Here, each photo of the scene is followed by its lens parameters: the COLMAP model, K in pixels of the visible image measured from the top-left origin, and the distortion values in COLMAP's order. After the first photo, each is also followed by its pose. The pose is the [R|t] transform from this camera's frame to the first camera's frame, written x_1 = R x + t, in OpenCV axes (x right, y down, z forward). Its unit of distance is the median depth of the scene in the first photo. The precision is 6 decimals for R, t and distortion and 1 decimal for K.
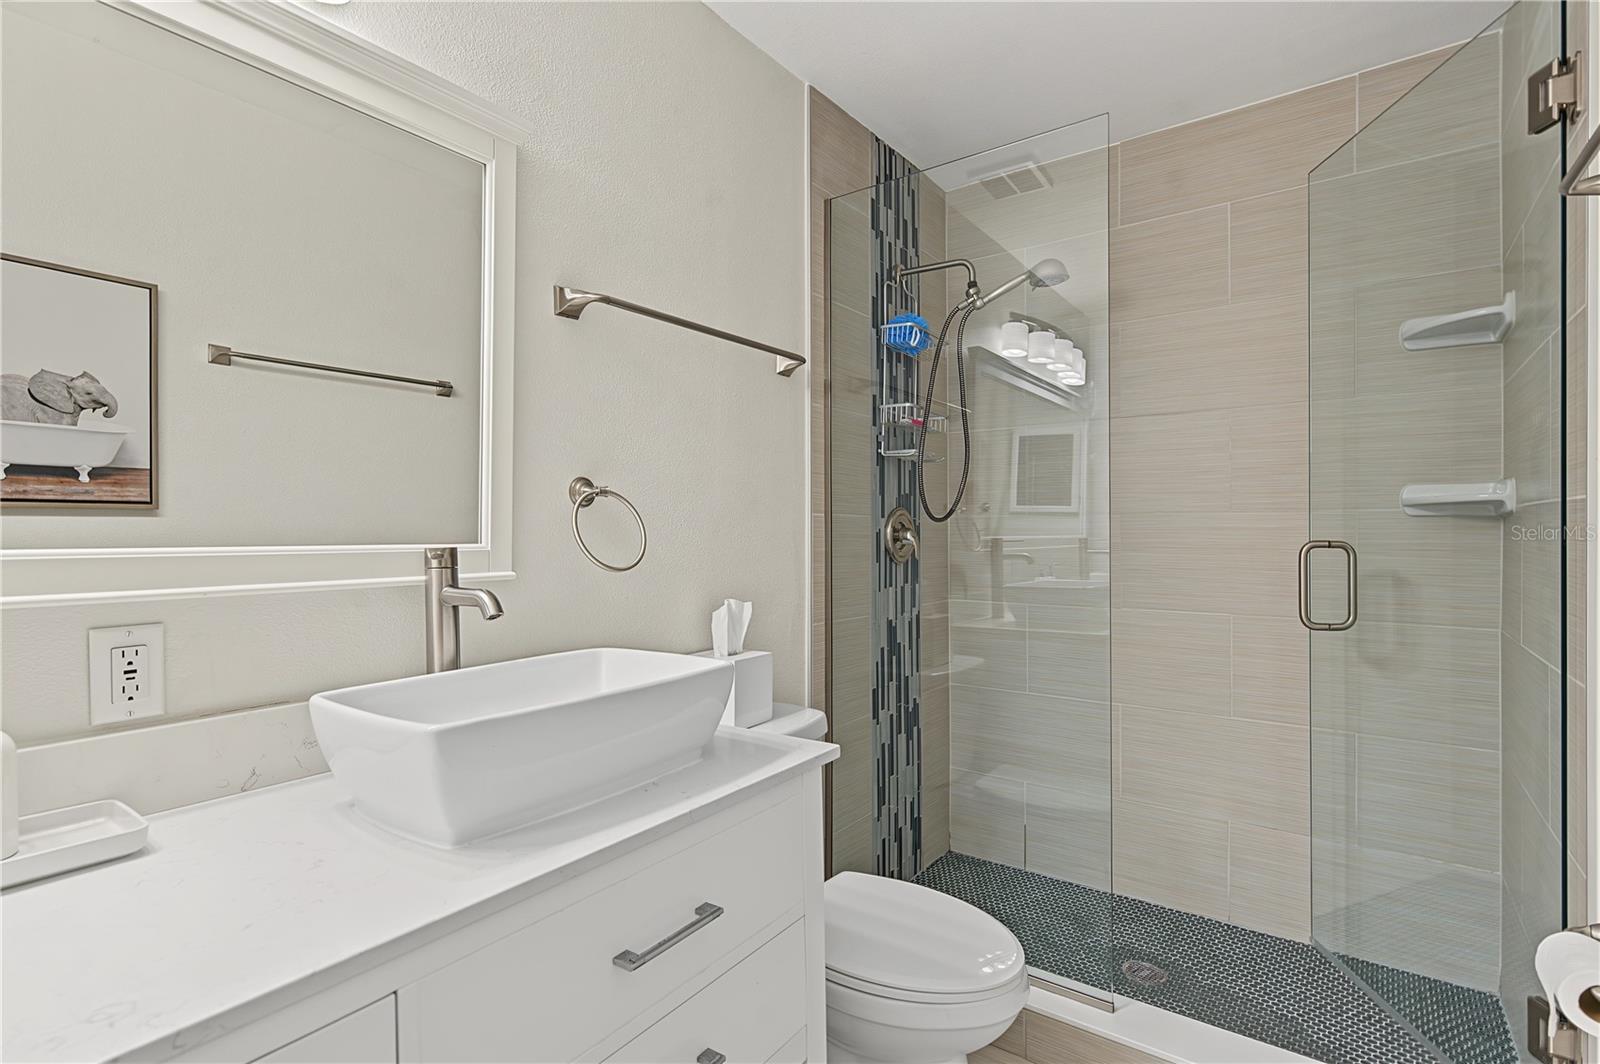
lens RADIAL K [[769.2, 0, 801.7], [0, 769.2, 533.8], [0, 0, 1]] dist [0.007715, -0.002328]
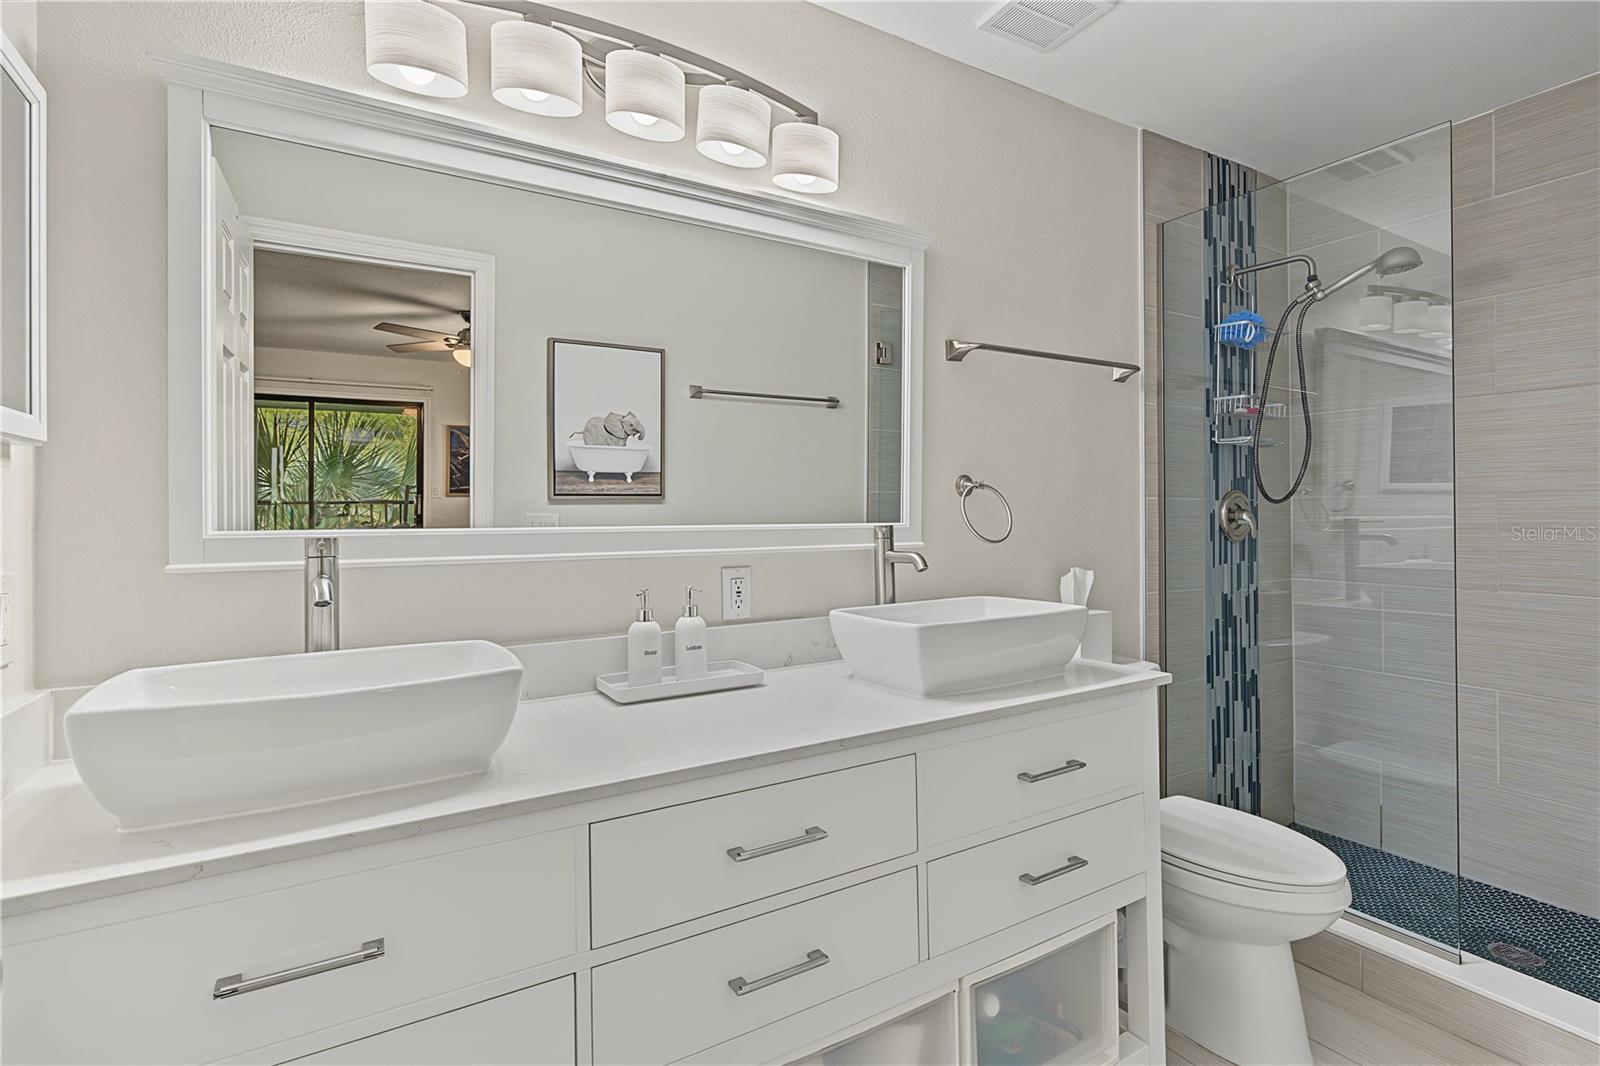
lens RADIAL K [[769.2, 0, 798.4], [0, 769.2, 511.7], [0, 0, 1]] dist [0.007715, -0.002328]
pose [[0.918688, -0.003696, -0.394967, -0.009658], [0.002721, 0.999992, -0.003026, -0.002801], [0.394974, 0.001705, 0.918691, -0.273503]]
